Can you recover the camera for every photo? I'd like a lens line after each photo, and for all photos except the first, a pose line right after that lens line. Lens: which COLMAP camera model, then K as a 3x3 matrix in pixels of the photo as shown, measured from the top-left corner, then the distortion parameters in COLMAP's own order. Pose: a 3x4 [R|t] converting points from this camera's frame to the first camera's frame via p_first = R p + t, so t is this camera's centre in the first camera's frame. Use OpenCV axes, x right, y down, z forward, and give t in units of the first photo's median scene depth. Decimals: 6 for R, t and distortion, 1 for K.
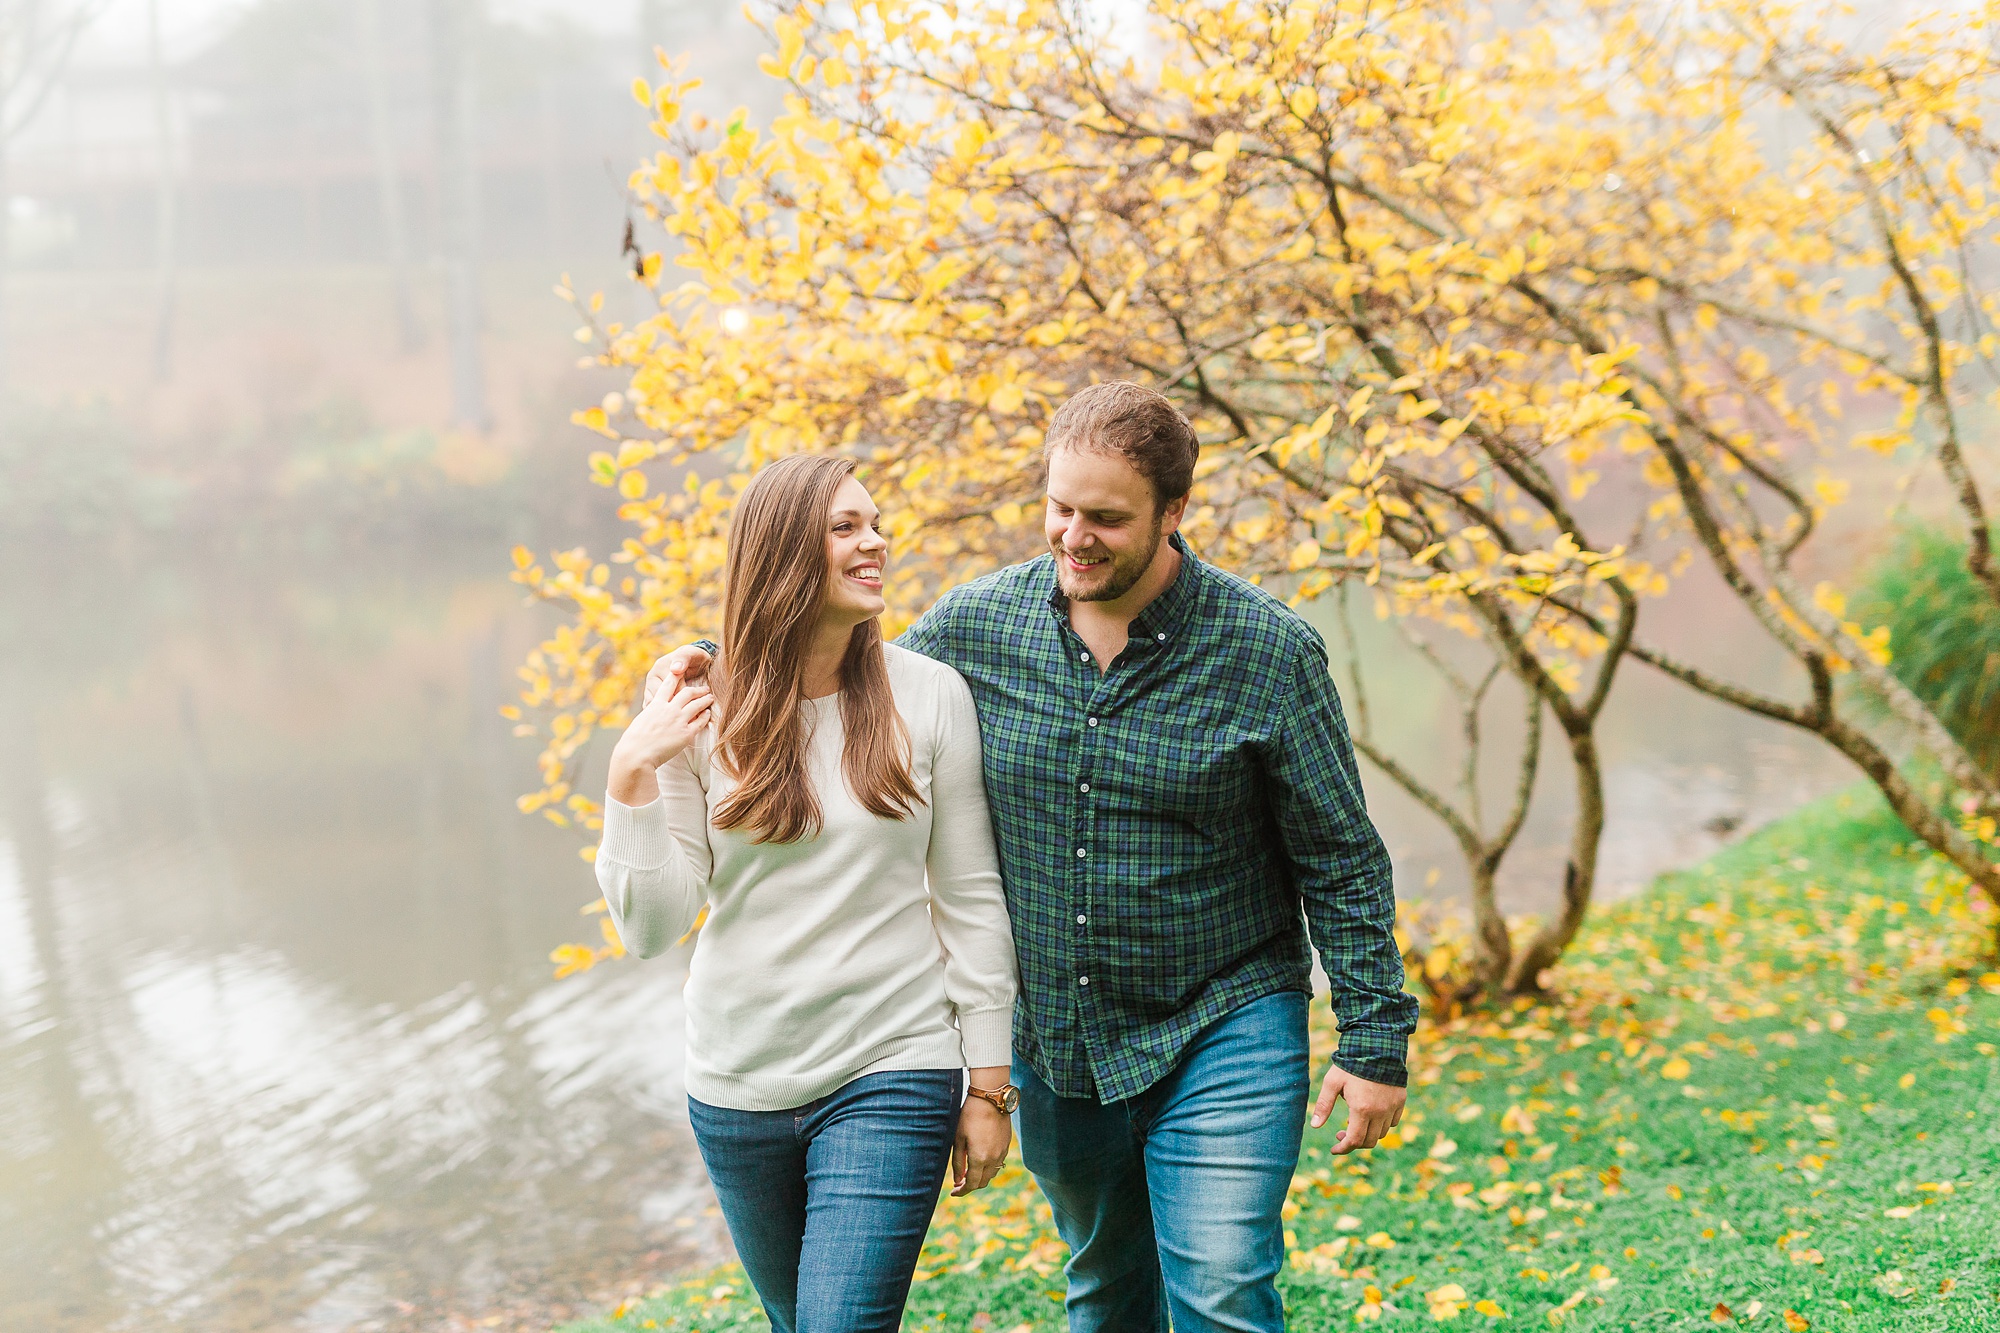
lens RADIAL K [[3037.7, 0, 996.8], [0, 3037.7, 626.3], [0, 0, 1]] dist [-0.000583, 0.000000]
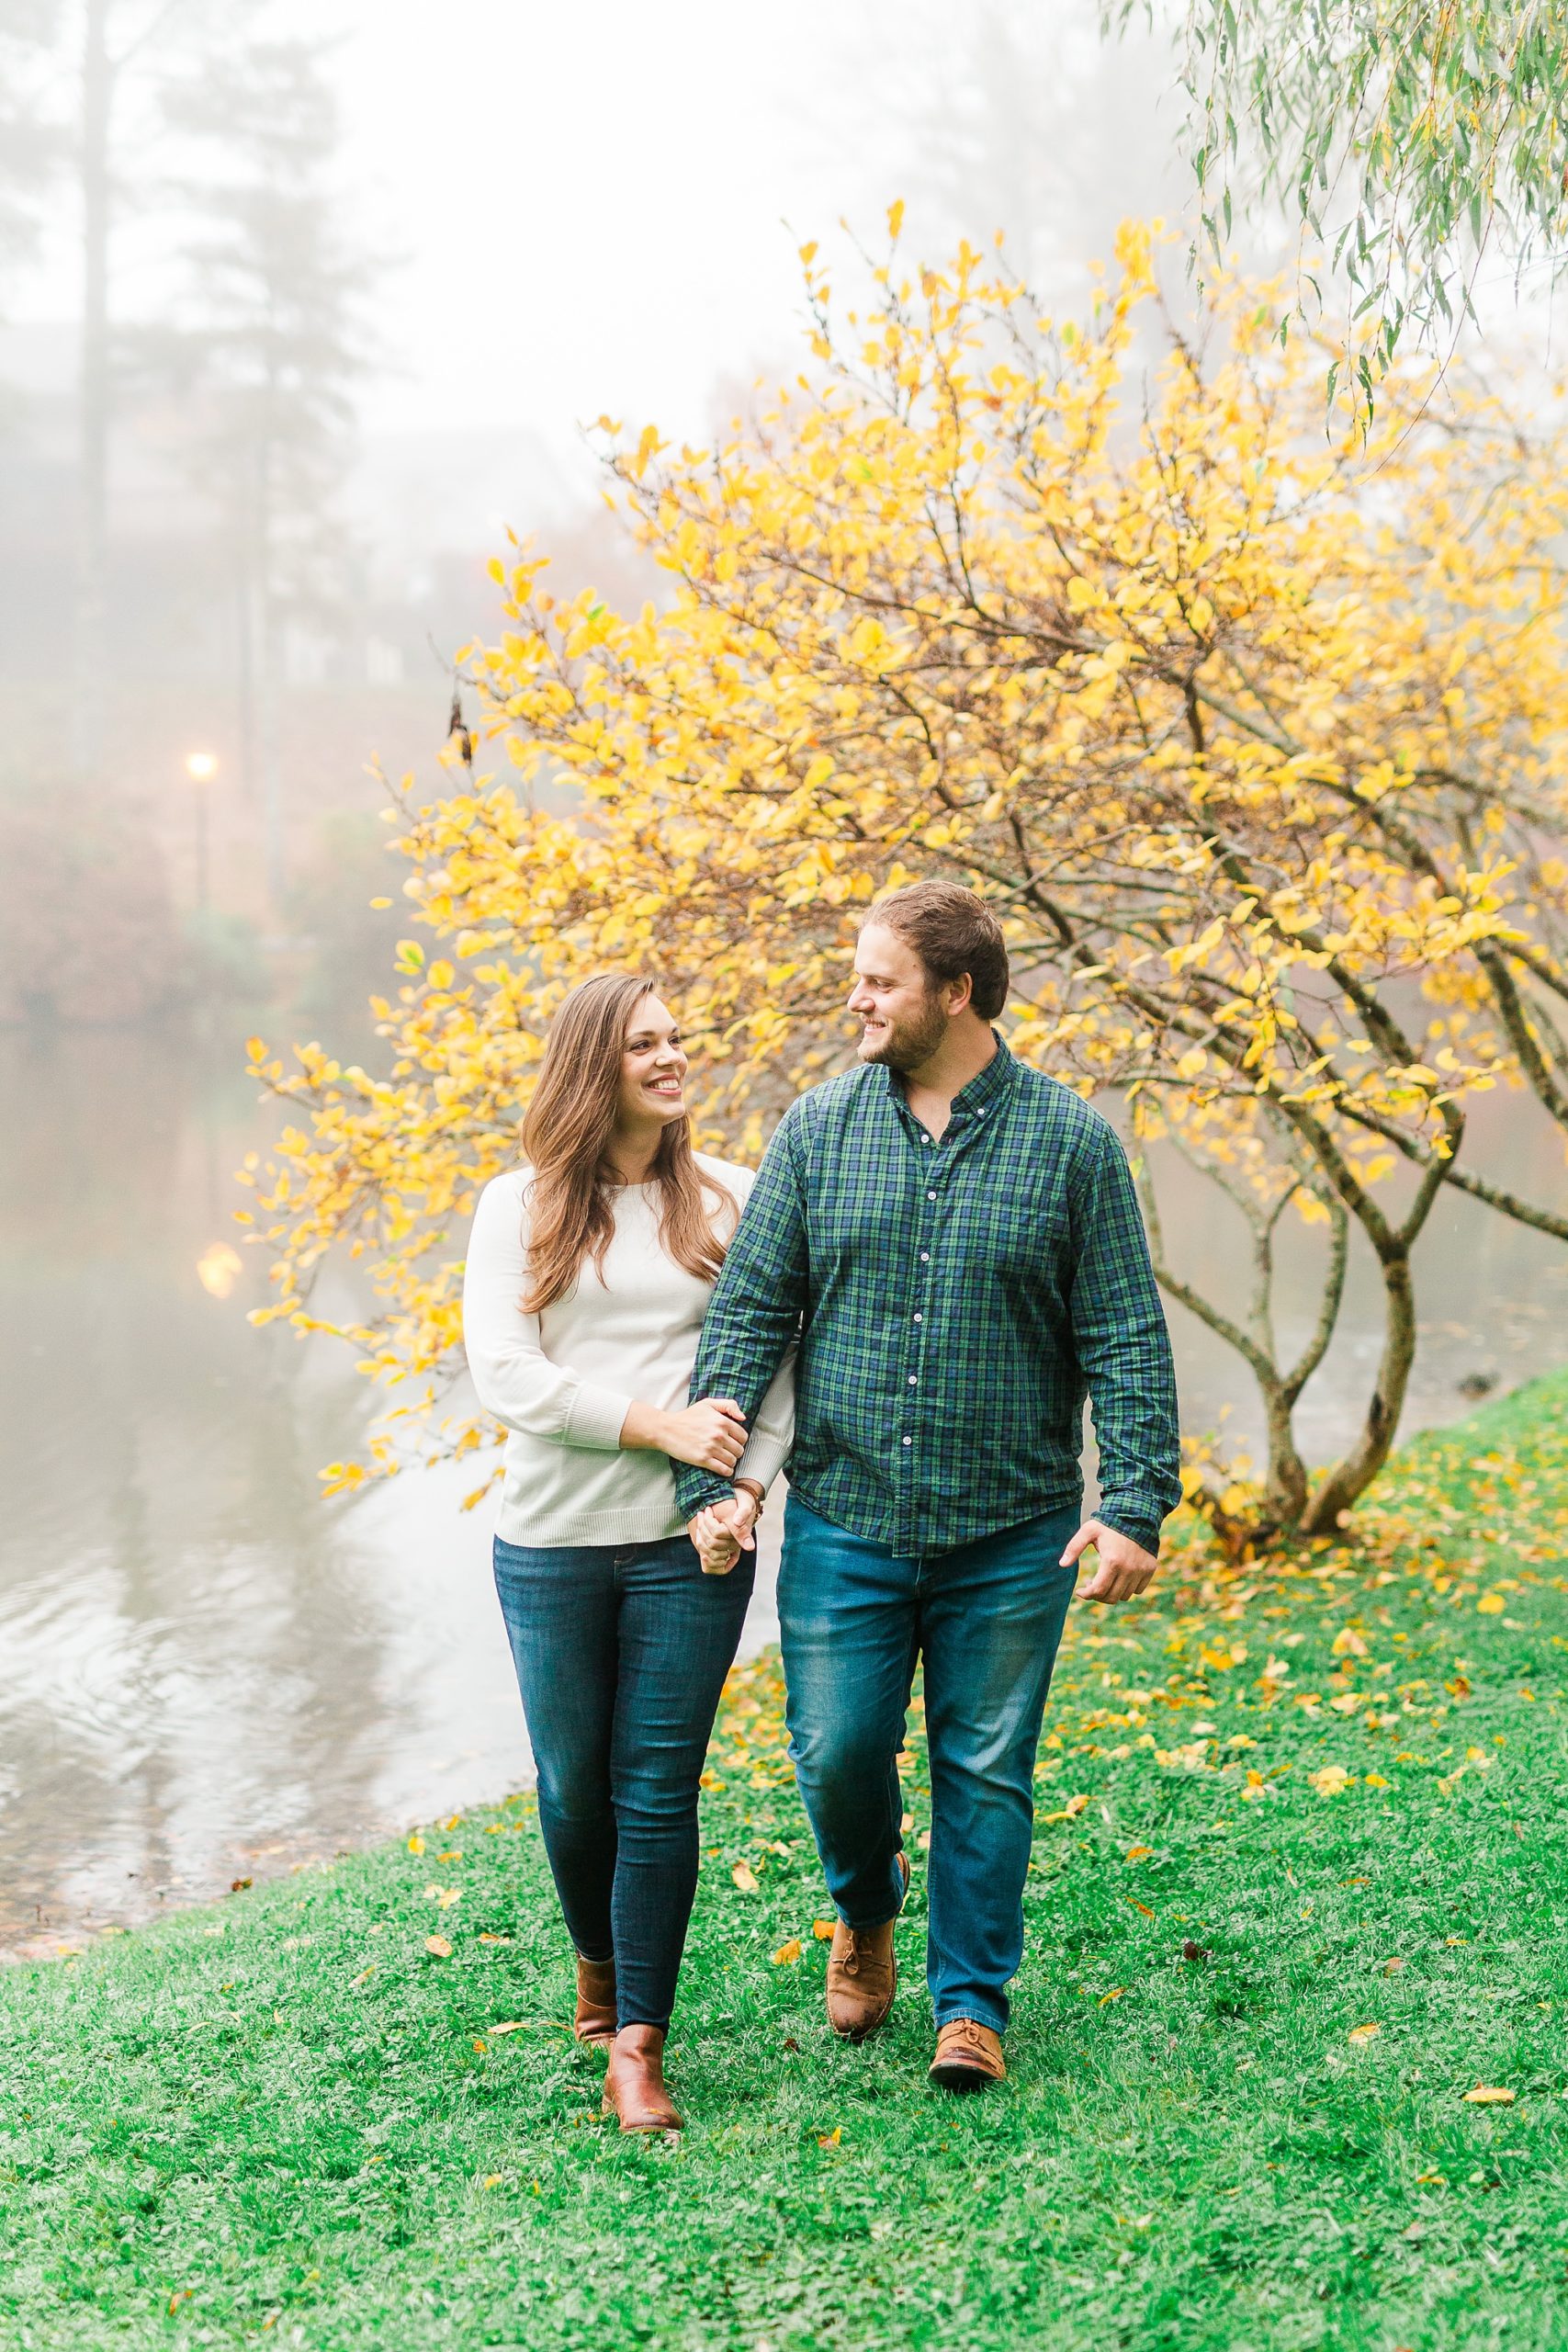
lens RADIAL K [[3845.1, 0, 832.1], [0, 3845.1, 1233.7], [0, 0, 1]] dist [-0.021402, 0.000000]
pose [[0.995682, 0.019685, 0.090715, -0.093830], [-0.021359, 0.999618, 0.017513, 0.009544], [-0.090336, -0.019375, 0.995723, -0.190053]]
